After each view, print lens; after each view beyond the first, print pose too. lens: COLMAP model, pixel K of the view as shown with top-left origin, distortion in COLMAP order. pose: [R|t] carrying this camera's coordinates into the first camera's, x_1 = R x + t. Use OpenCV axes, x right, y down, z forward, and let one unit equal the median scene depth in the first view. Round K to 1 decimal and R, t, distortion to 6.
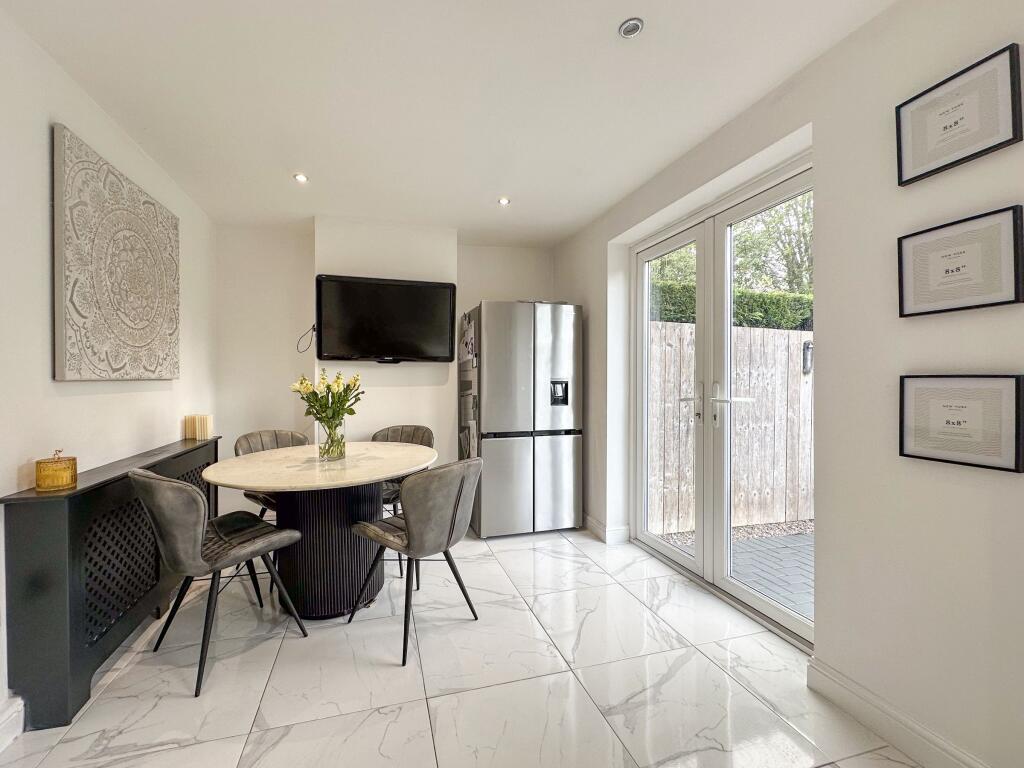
lens RADIAL K [[417.8, 0, 490.2], [0, 417.8, 381.3], [0, 0, 1]] dist [-0.008731, 0.000279]
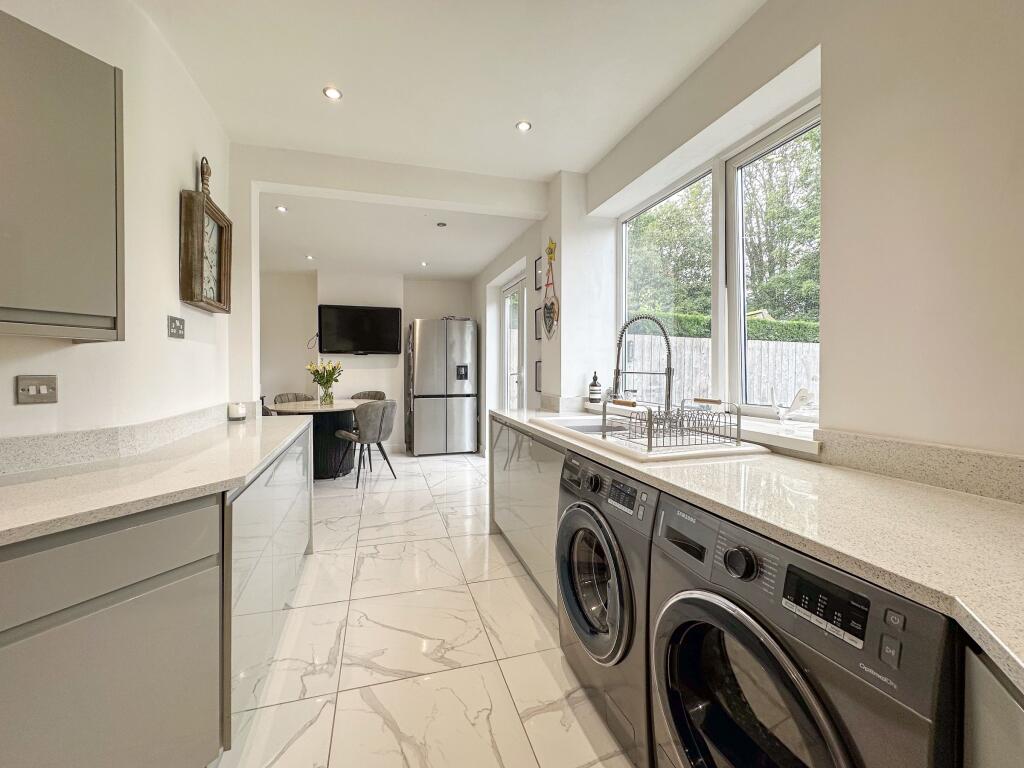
lens RADIAL K [[417.8, 0, 501.9], [0, 417.8, 374.6], [0, 0, 1]] dist [-0.008731, 0.000279]
pose [[0.999936, 0.000131, 0.011301, 0.327195], [-0.000283, 0.999910, 0.013395, 0.014941], [-0.011299, -0.013397, 0.999846, -0.748973]]
